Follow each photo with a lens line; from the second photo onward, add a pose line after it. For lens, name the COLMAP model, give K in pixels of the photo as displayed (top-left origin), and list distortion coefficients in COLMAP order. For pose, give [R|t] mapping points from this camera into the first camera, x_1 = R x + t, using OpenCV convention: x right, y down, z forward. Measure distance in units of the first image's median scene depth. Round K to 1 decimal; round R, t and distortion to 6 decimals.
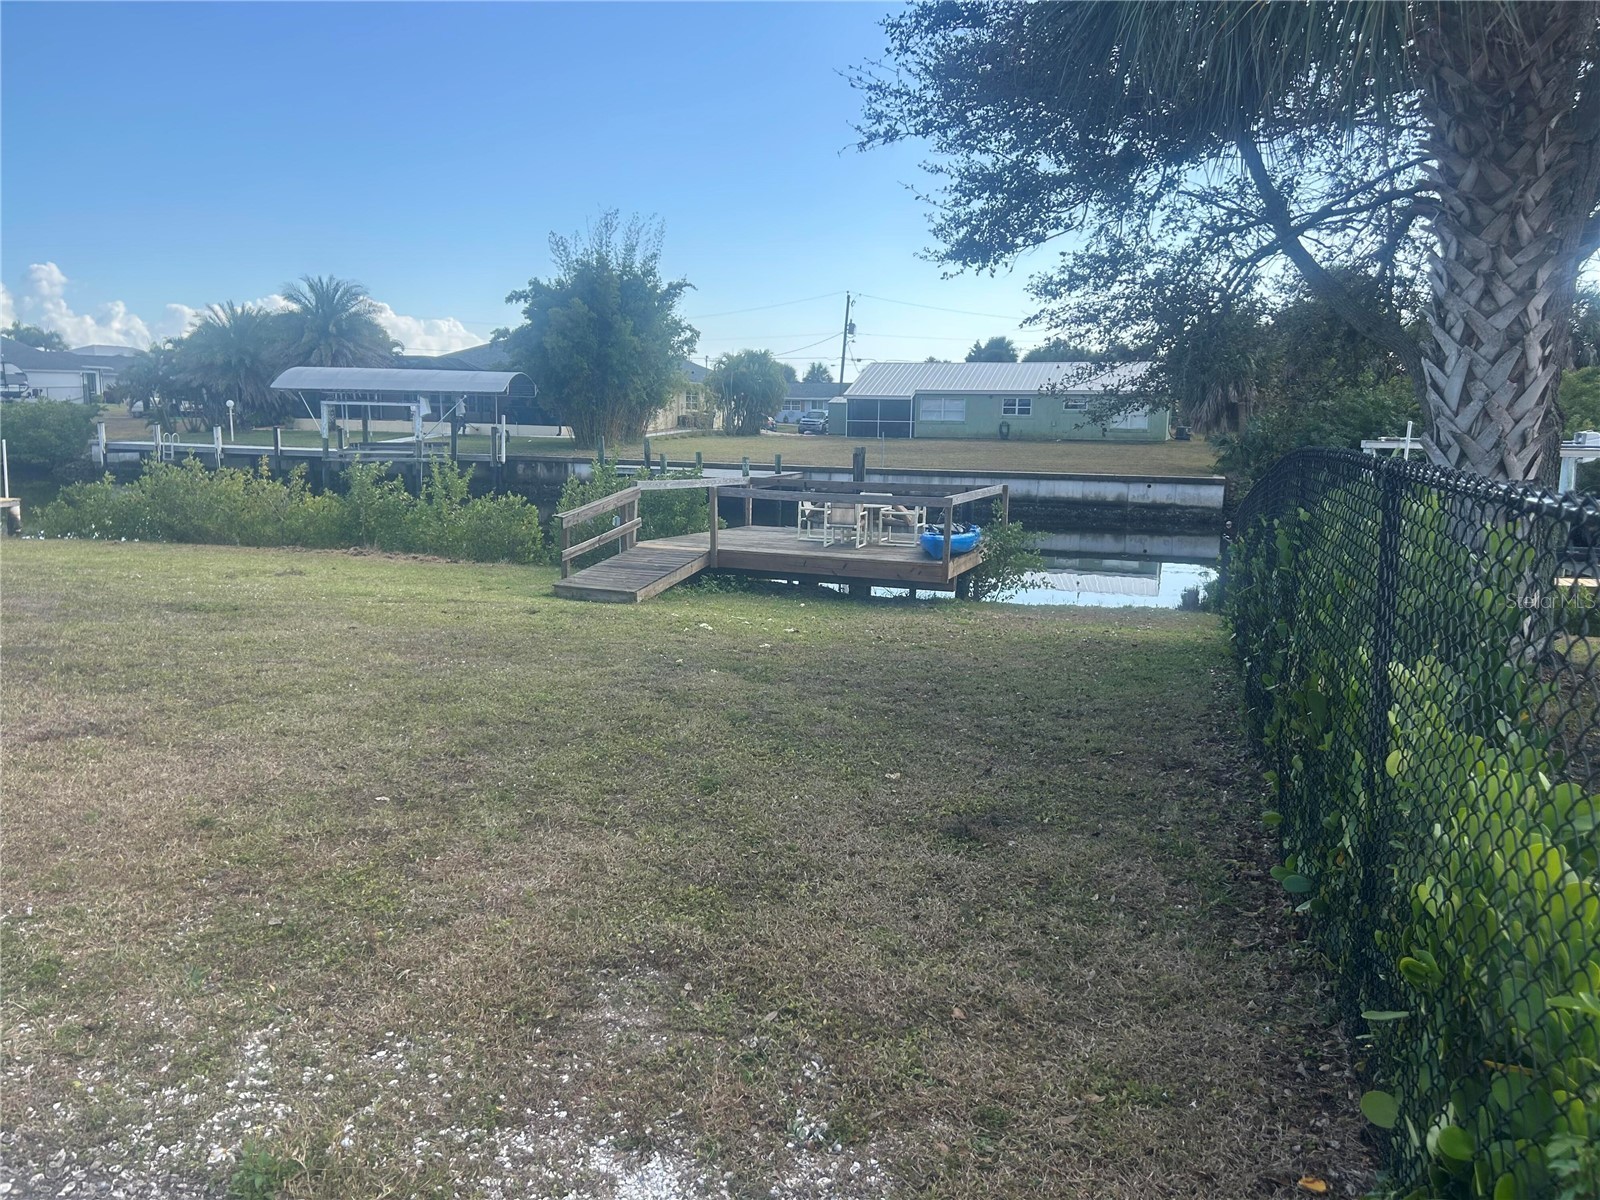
lens RADIAL K [[1211.8, 0, 800.0], [0, 1211.8, 600.0], [0, 0, 1]] dist [0.106995, -0.157326]
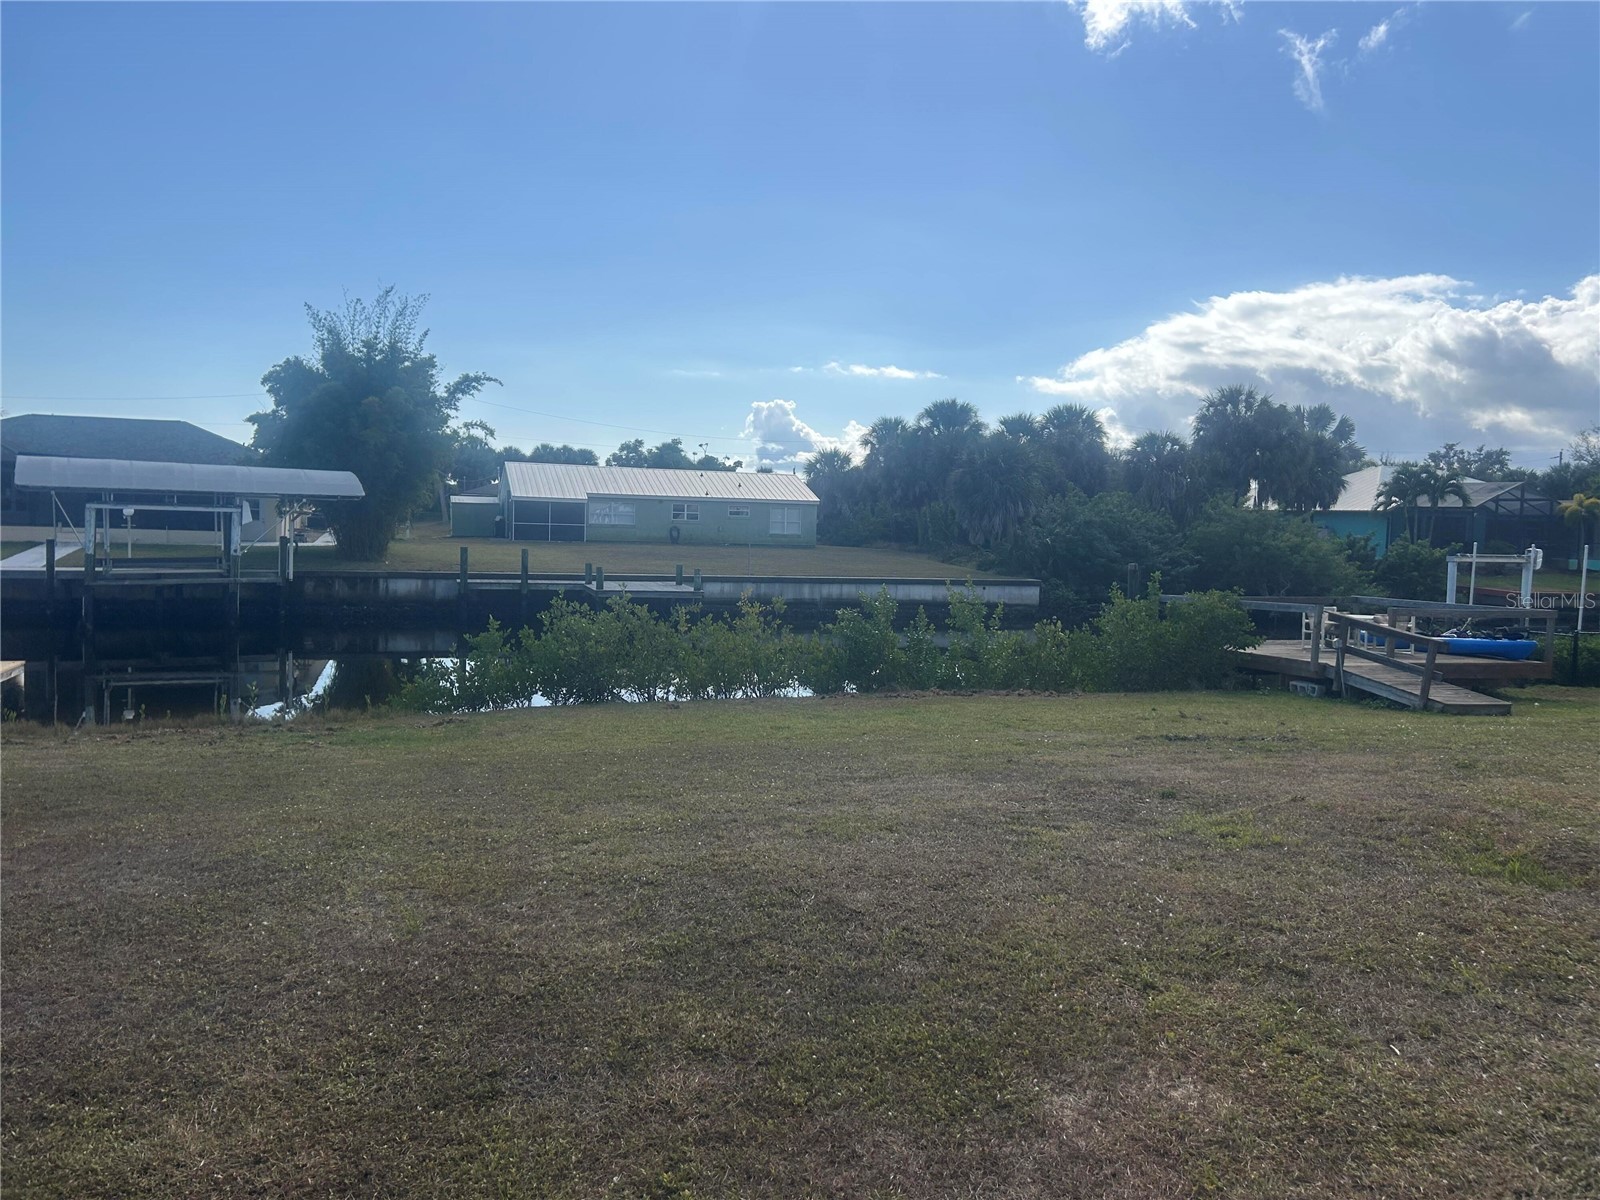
lens RADIAL K [[1211.8, 0, 800.0], [0, 1211.8, 600.0], [0, 0, 1]] dist [0.106995, -0.157326]
pose [[0.778494, -0.035572, 0.626643, -0.806746], [0.079981, 0.995876, -0.042832, -0.063308], [-0.622535, 0.083464, 0.778129, 0.277853]]
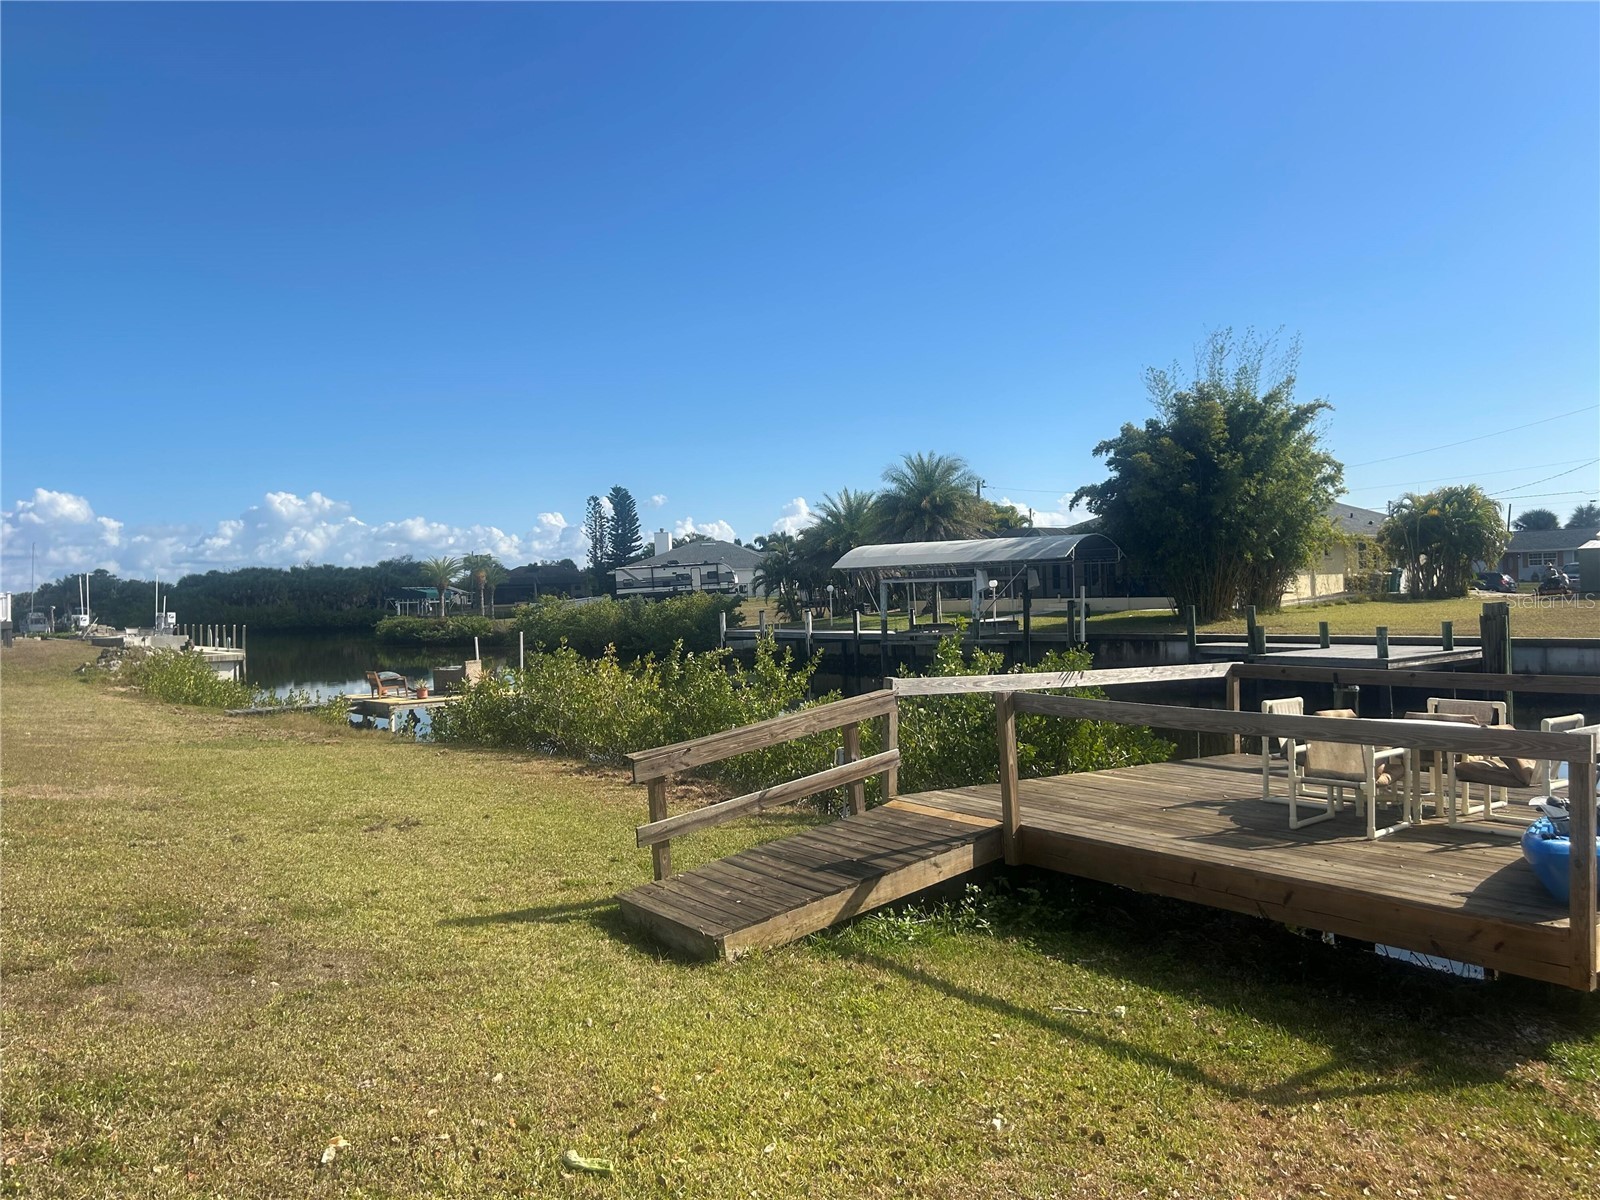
lens RADIAL K [[1211.8, 0, 805.9], [0, 1211.8, 597.8], [0, 0, 1]] dist [0.081535, -0.104134]
pose [[0.841333, -0.039915, -0.539041, 0.074140], [-0.040045, 0.989926, -0.135806, -0.038662], [0.539032, 0.135844, 0.831259, 0.350671]]
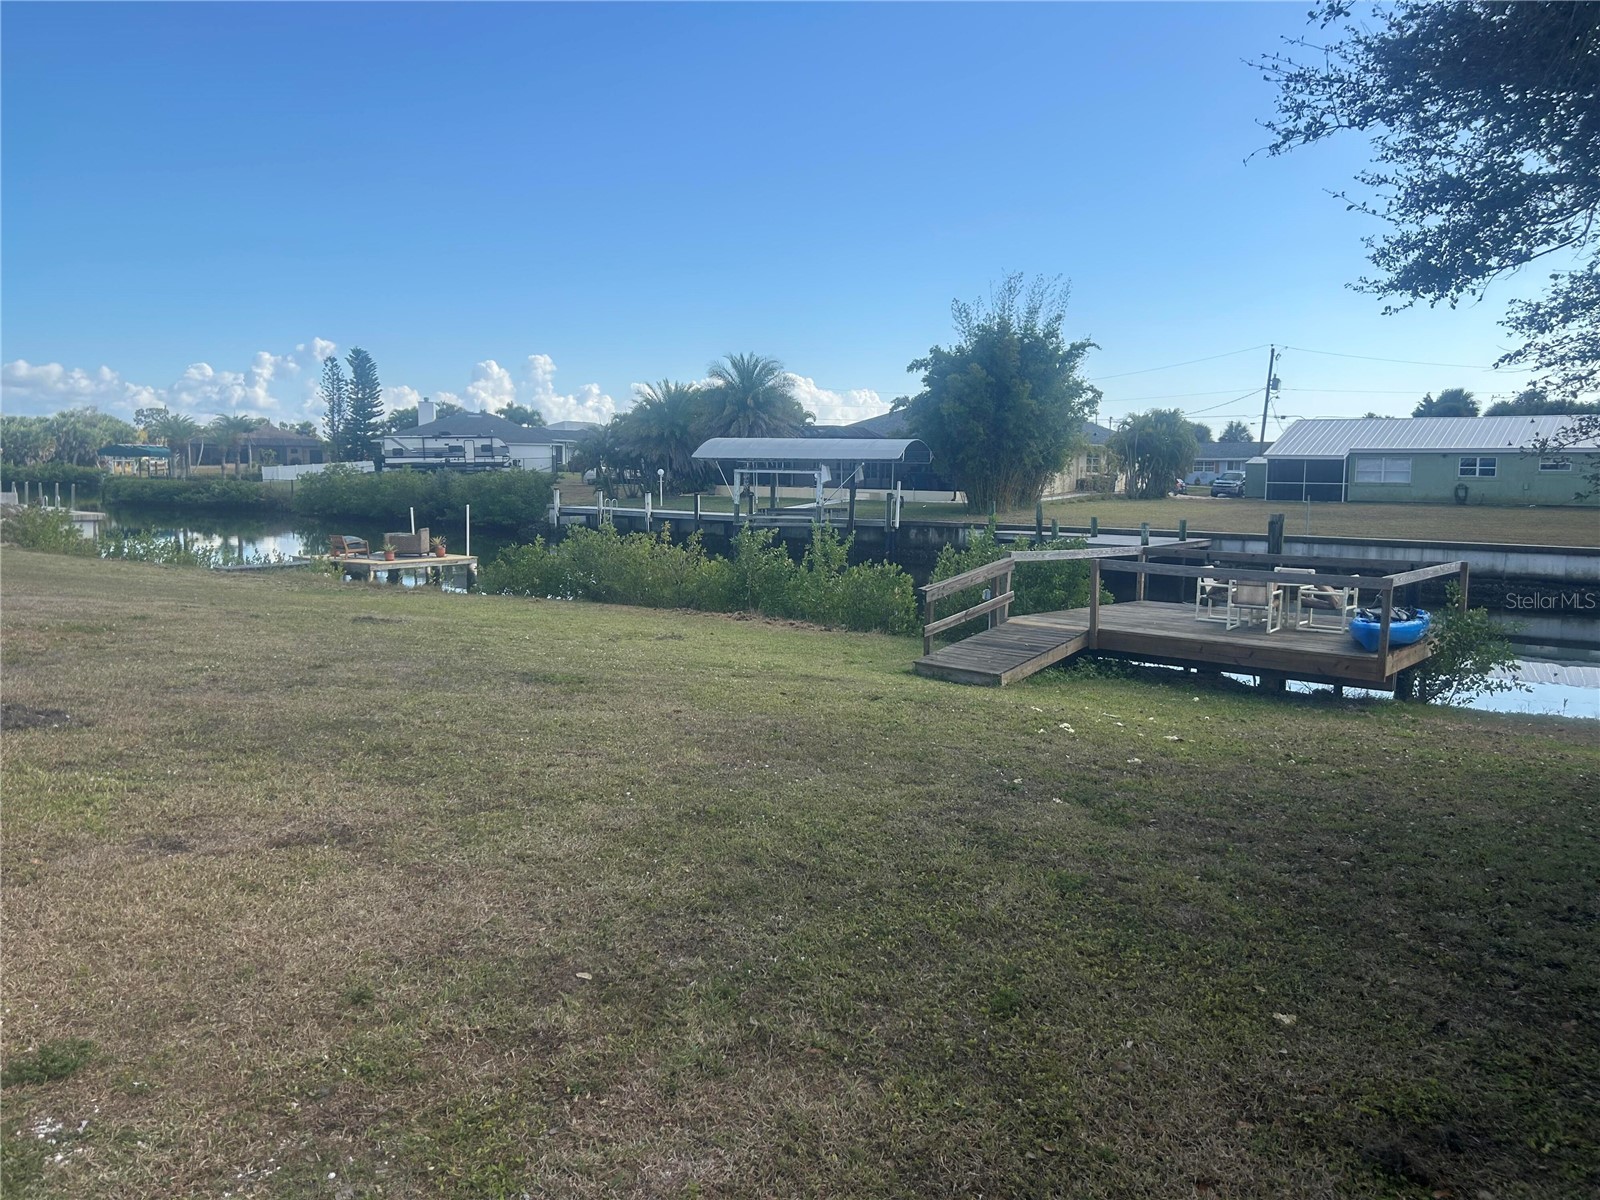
lens RADIAL K [[1211.8, 0, 805.9], [0, 1211.8, 597.8], [0, 0, 1]] dist [0.081535, -0.104134]
pose [[0.948474, 0.027402, -0.315669, 0.006441], [-0.044043, 0.997984, -0.045700, -0.008943], [0.313780, 0.057248, 0.947768, 0.050036]]
